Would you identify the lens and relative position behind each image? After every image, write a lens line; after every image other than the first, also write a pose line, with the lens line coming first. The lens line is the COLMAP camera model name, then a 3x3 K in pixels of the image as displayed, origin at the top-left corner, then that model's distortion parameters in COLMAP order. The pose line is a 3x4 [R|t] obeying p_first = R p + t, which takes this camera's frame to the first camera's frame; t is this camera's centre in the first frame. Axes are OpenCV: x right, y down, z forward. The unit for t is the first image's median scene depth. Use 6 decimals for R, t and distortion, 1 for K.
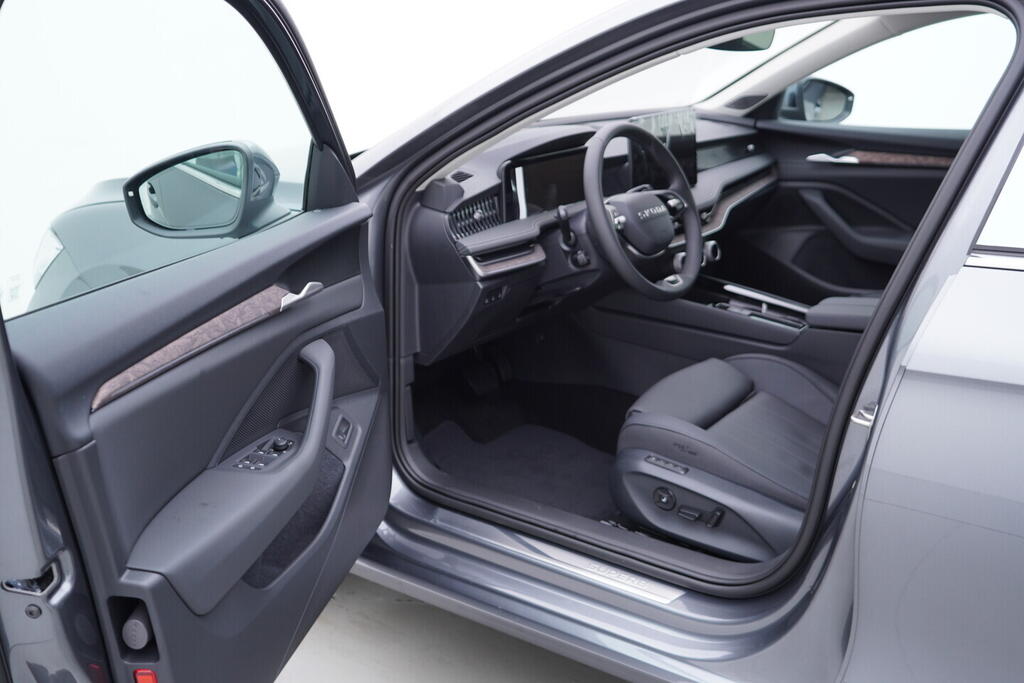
lens RADIAL K [[1054.5, 0, 512.0], [0, 1054.5, 341.5], [0, 0, 1]] dist [-0.010329, -0.016083]
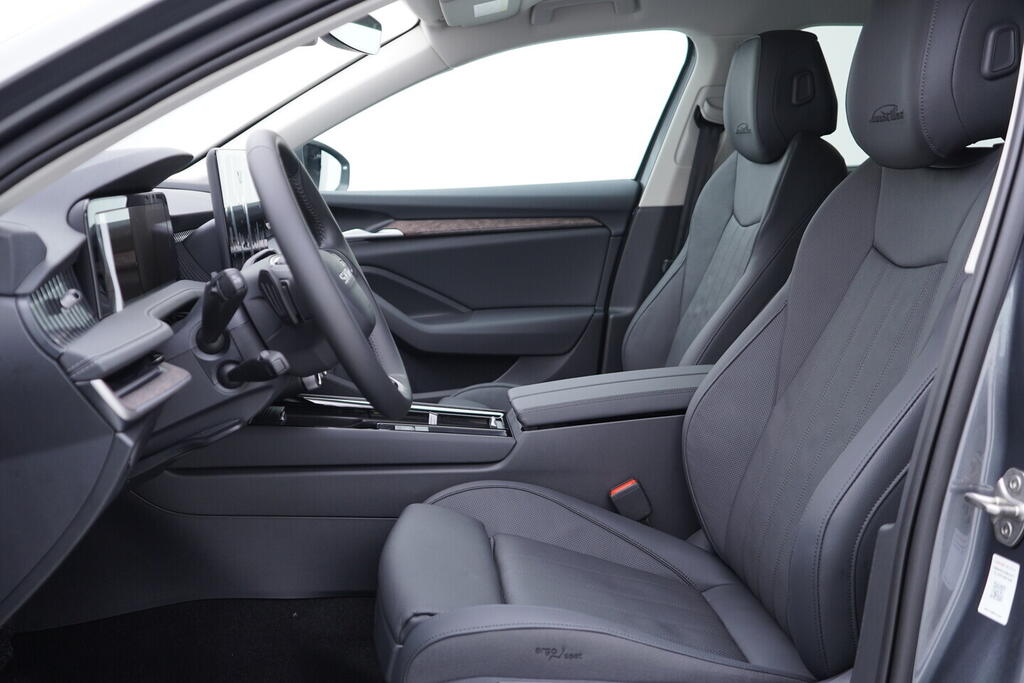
lens RADIAL K [[1054.5, 0, 512.0], [0, 1054.5, 341.5], [0, 0, 1]] dist [-0.010329, -0.016083]
pose [[0.749869, -0.115938, 0.651349, -0.199159], [0.212034, 0.974708, -0.070609, -0.026317], [-0.626689, 0.191056, 0.755486, 0.530120]]
